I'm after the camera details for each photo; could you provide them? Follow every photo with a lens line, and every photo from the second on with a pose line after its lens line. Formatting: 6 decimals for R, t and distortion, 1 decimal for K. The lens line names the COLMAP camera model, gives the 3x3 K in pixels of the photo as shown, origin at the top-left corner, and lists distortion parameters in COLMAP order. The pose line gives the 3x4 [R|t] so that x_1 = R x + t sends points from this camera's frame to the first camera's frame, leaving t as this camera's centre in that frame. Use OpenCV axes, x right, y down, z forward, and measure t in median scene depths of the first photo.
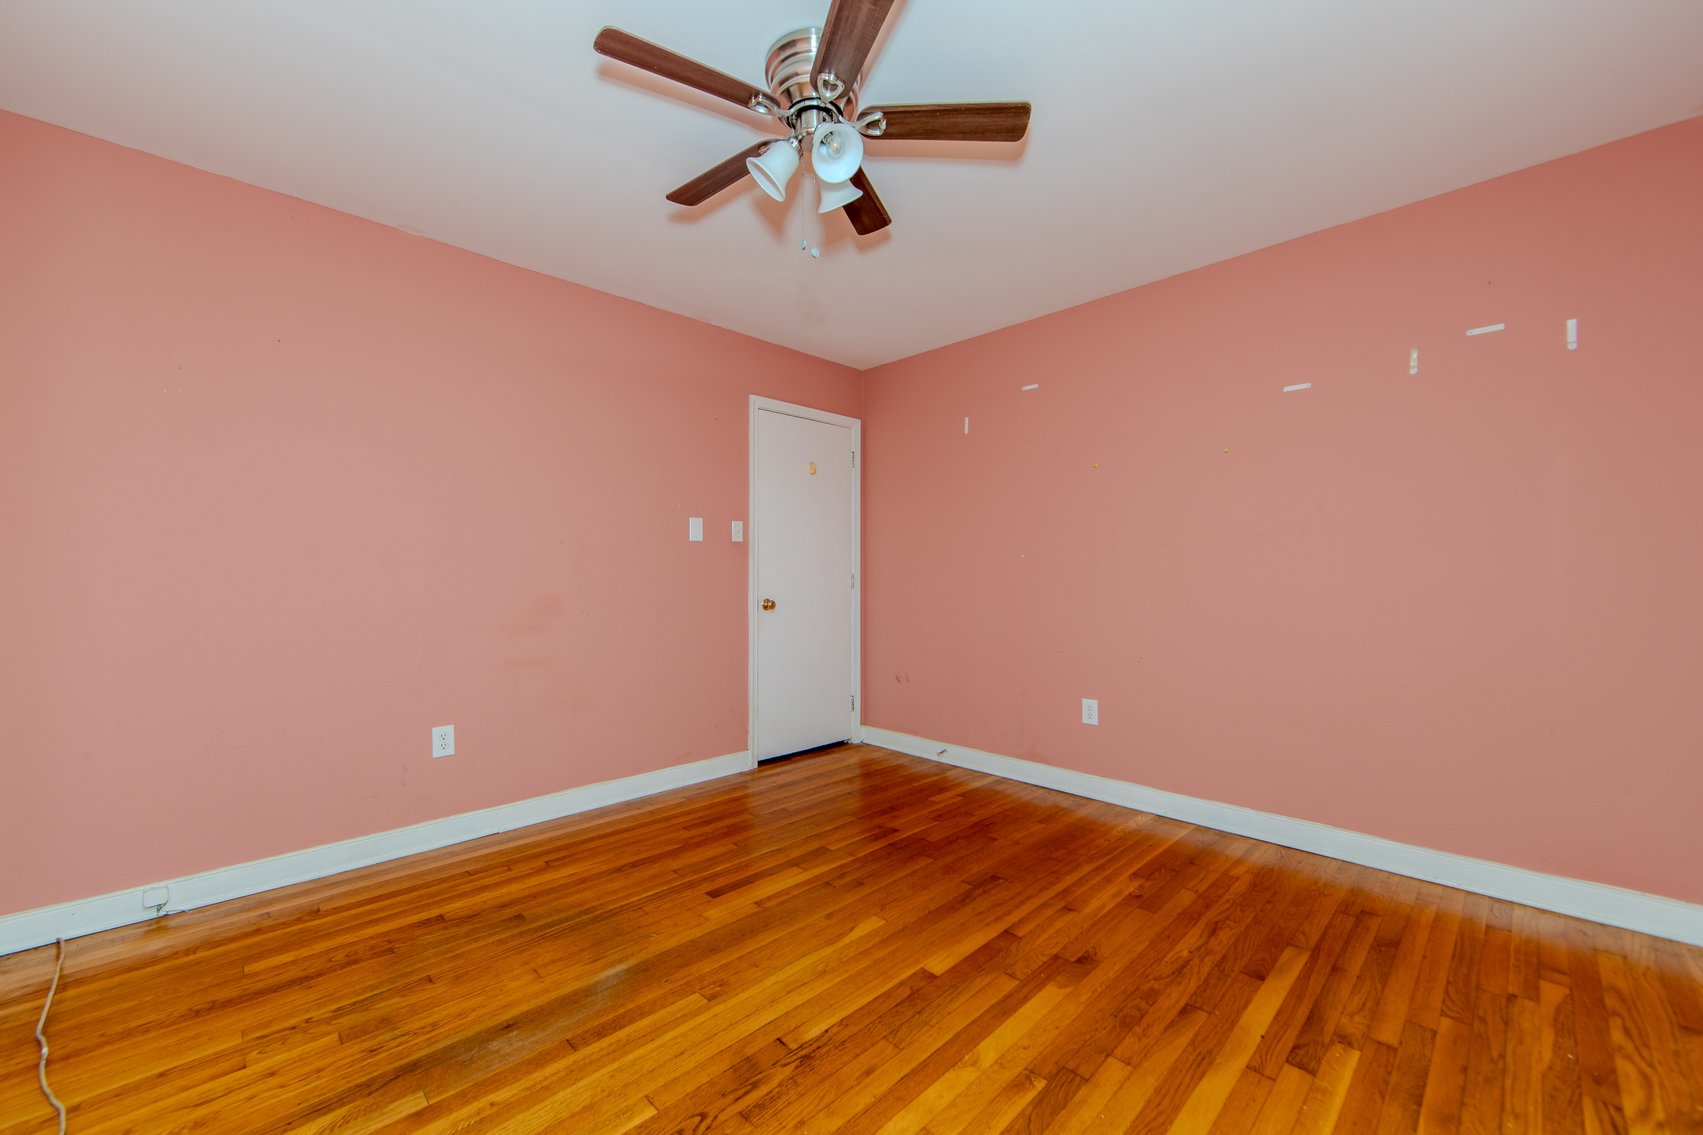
lens RADIAL K [[699.0, 0, 843.9], [0, 699.0, 574.7], [0, 0, 1]] dist [-0.001066, -0.000459]
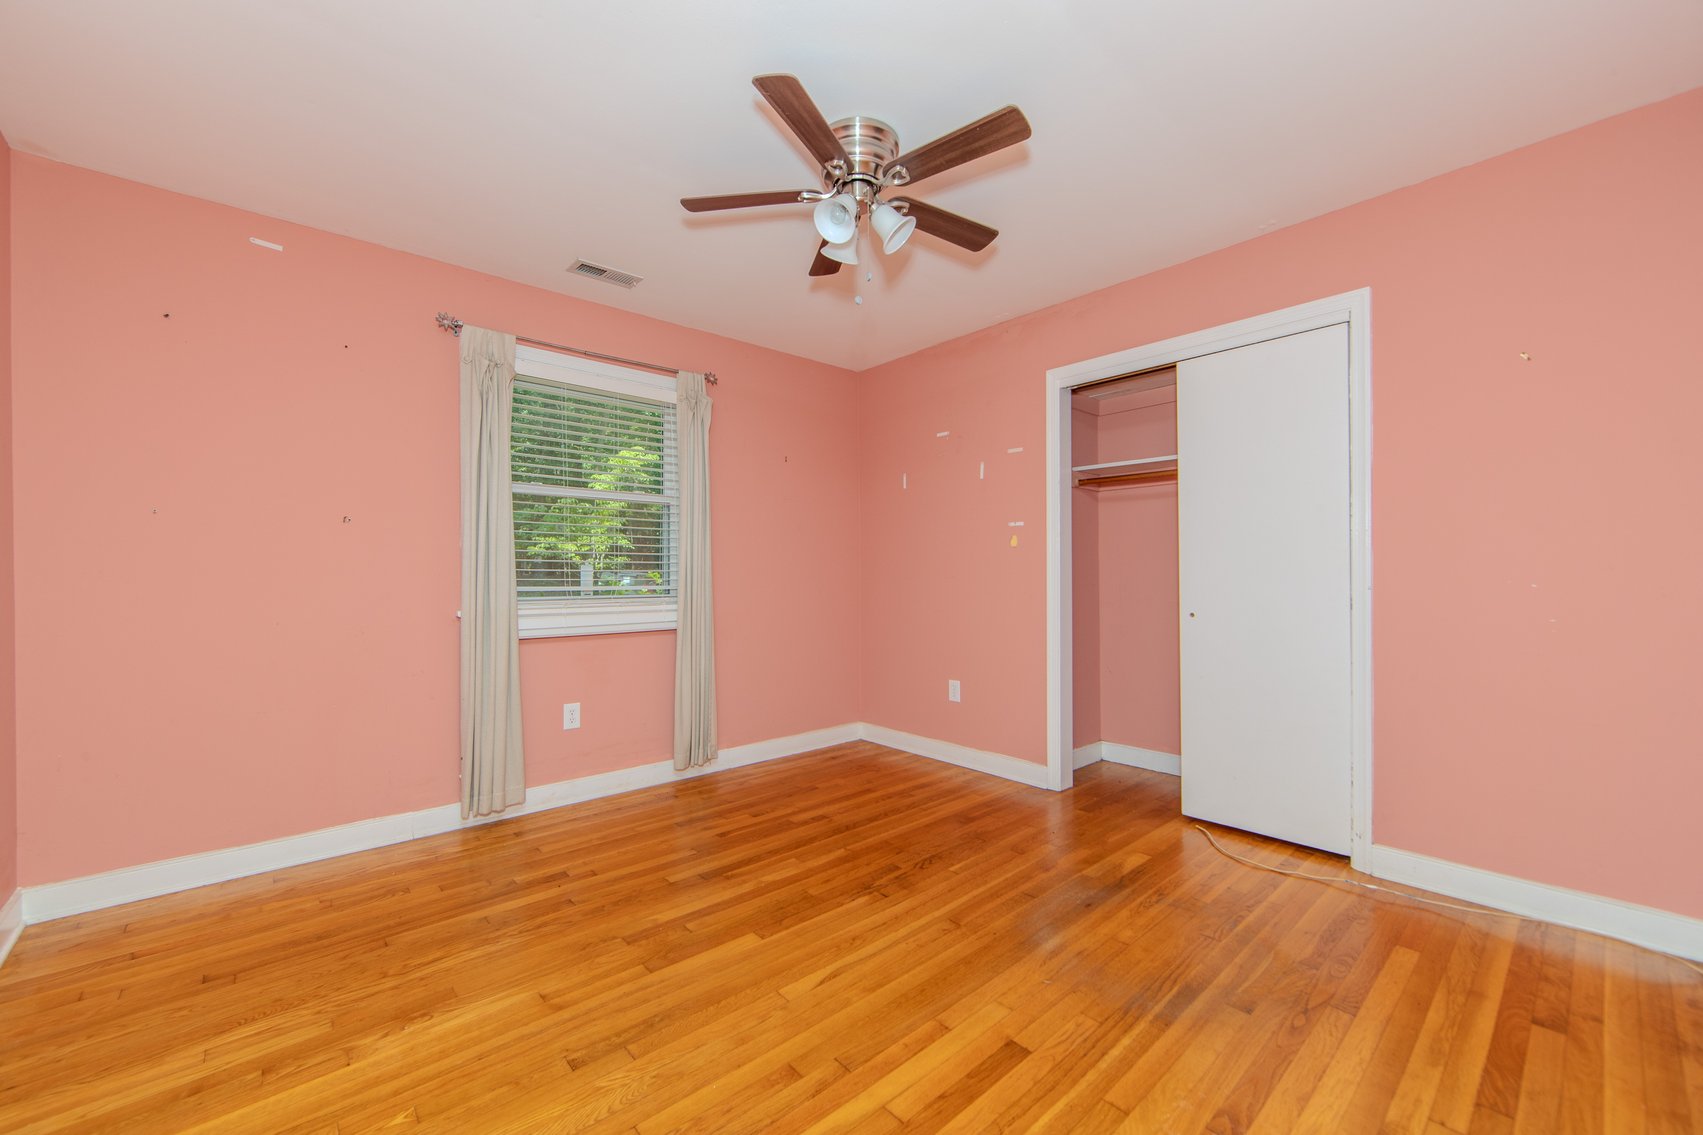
lens RADIAL K [[699.0, 0, 843.9], [0, 699.0, 574.7], [0, 0, 1]] dist [-0.001066, -0.000459]
pose [[-0.998430, 0.006475, 0.055642, -0.076456], [0.006379, 0.999978, -0.001916, 0.004917], [-0.055653, -0.001558, -0.998449, 2.065519]]
